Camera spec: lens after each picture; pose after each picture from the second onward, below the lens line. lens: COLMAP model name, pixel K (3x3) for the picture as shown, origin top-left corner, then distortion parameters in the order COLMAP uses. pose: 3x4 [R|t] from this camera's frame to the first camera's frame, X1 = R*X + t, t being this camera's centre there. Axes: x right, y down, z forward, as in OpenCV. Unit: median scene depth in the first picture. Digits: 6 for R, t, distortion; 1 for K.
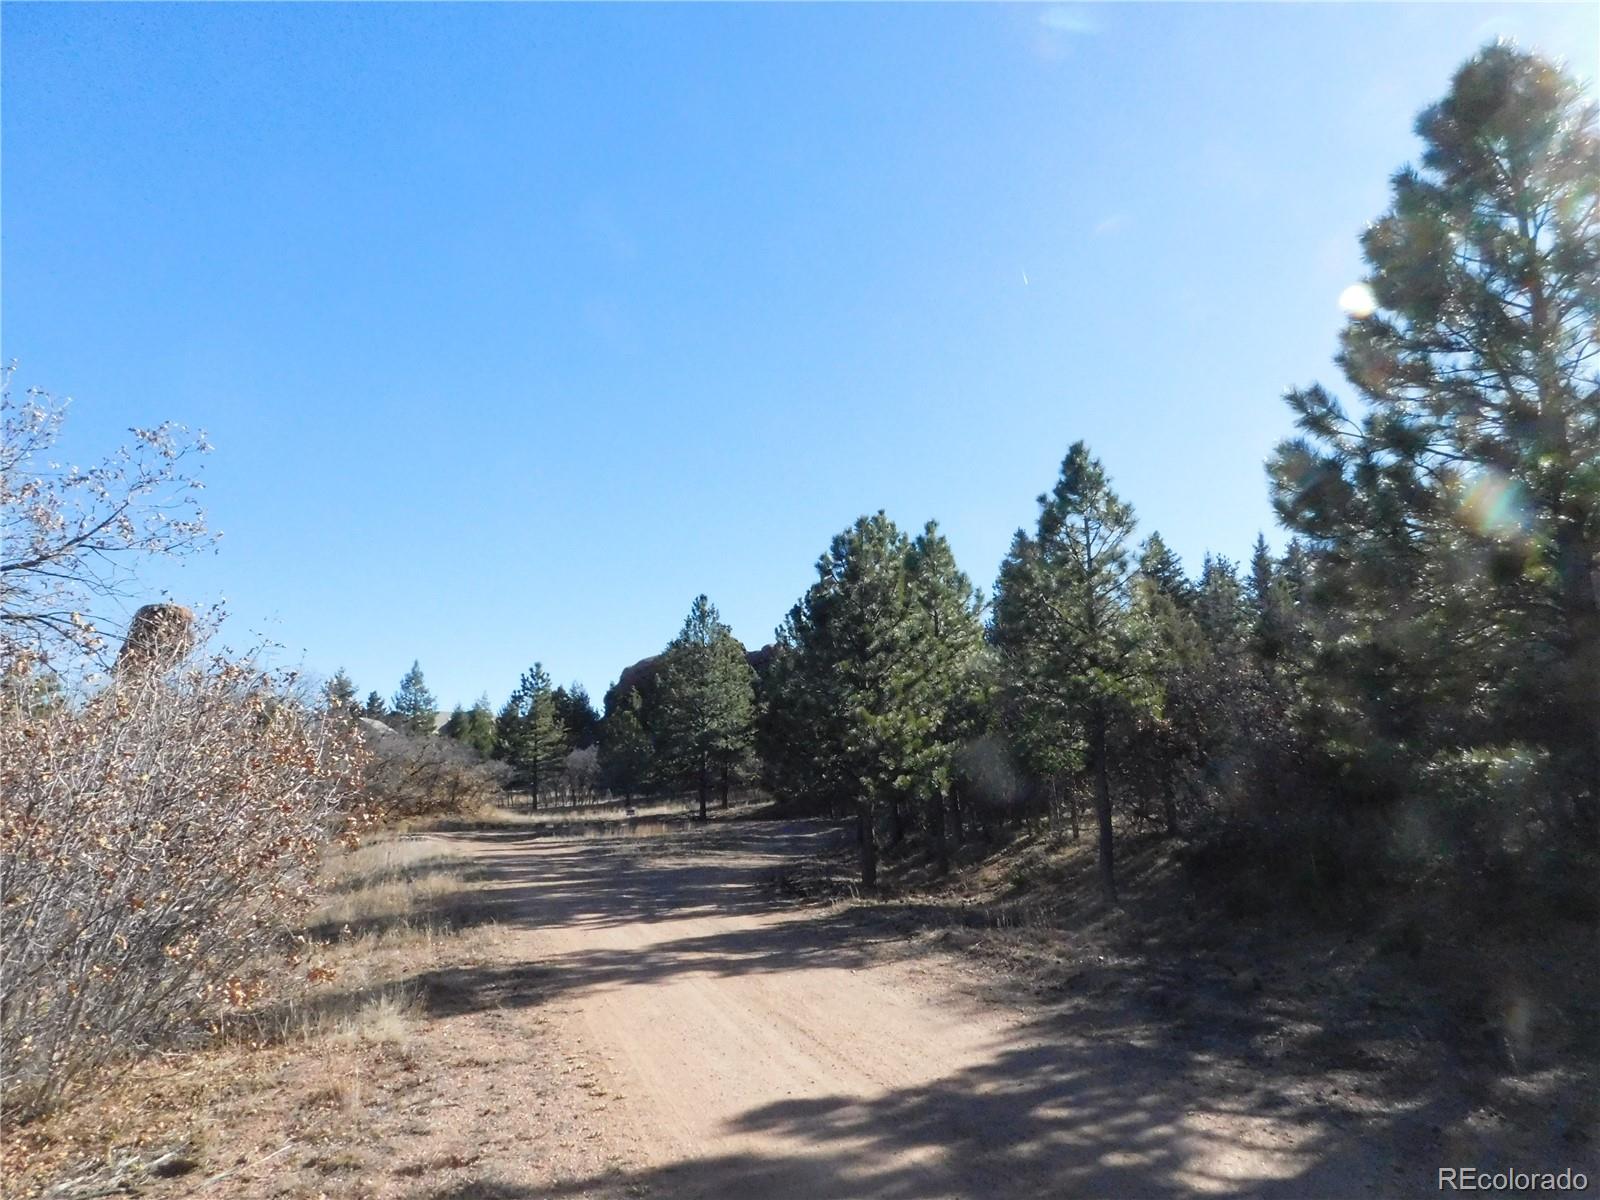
lens RADIAL K [[1122.7, 0, 800.0], [0, 1122.7, 600.0], [0, 0, 1]] dist [-0.059448, 0.104665]
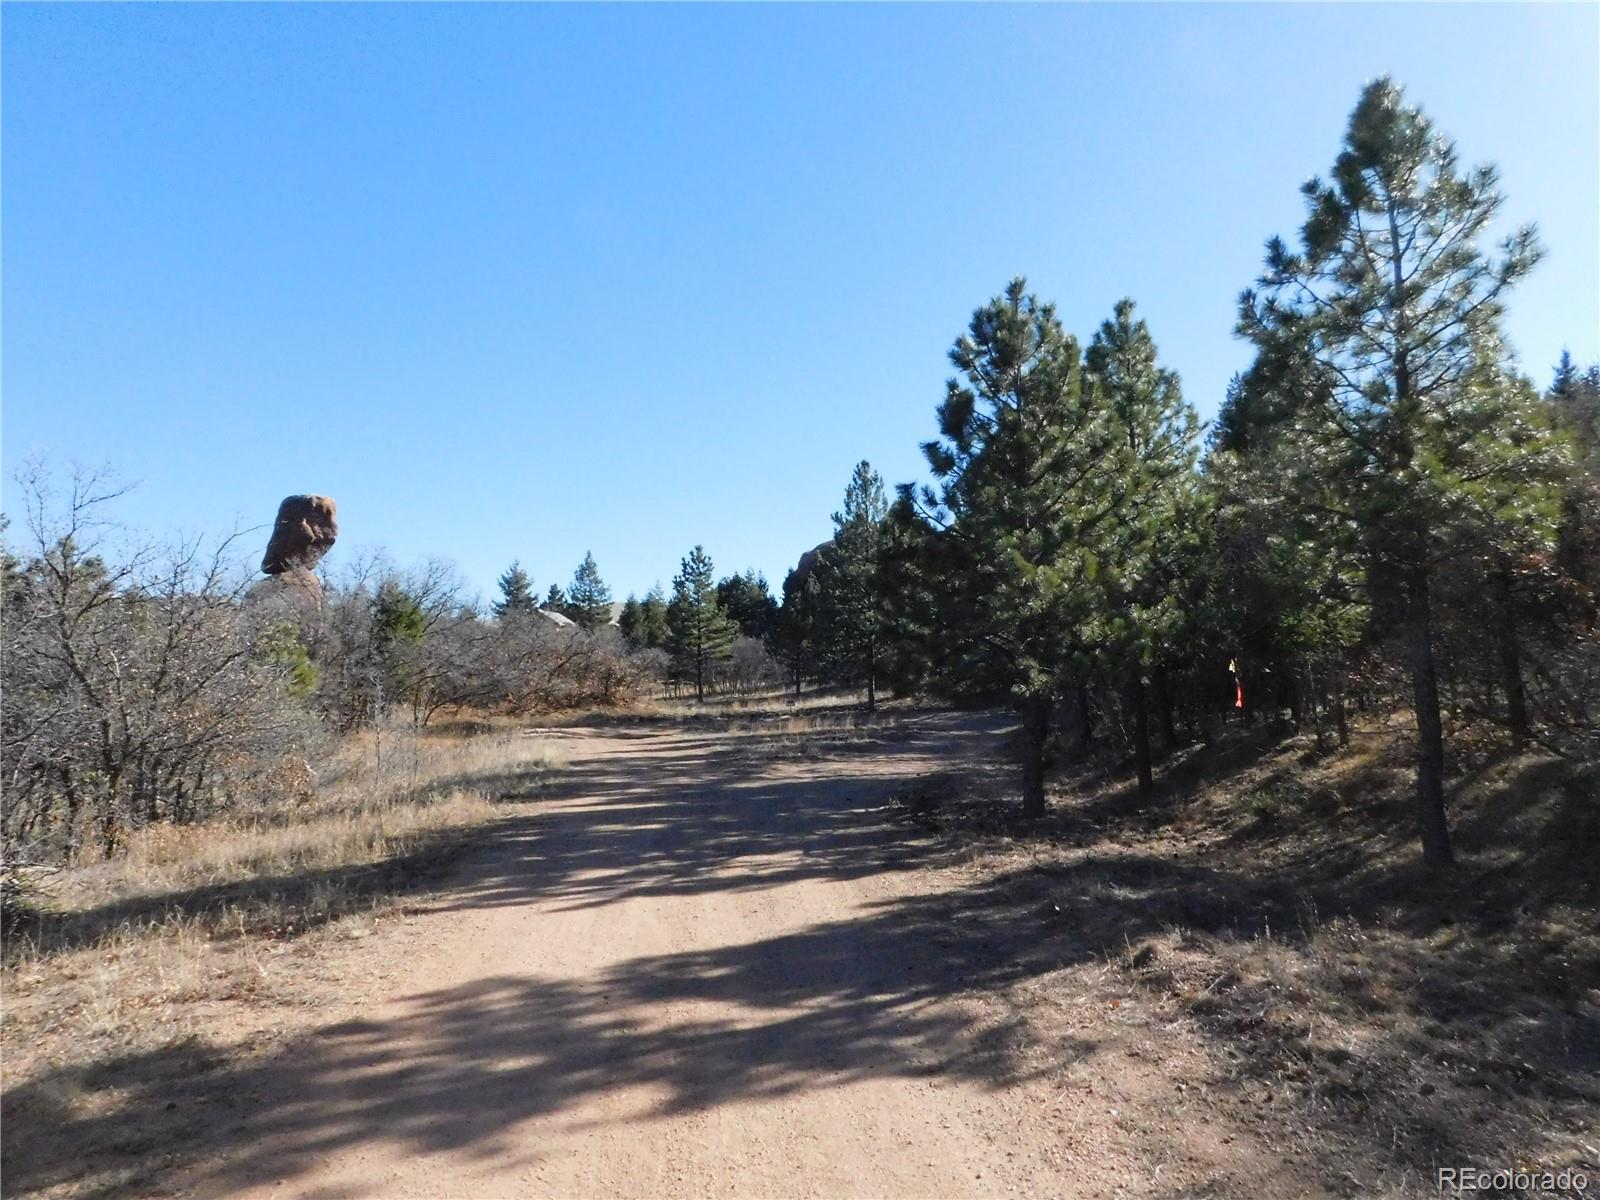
lens RADIAL K [[1122.7, 0, 800.0], [0, 1122.7, 600.0], [0, 0, 1]] dist [-0.059448, 0.104665]
pose [[0.984472, -0.019886, -0.174412, 0.032340], [0.036846, 0.994838, 0.094550, 0.040728], [0.171632, -0.099508, 0.980123, 0.236874]]
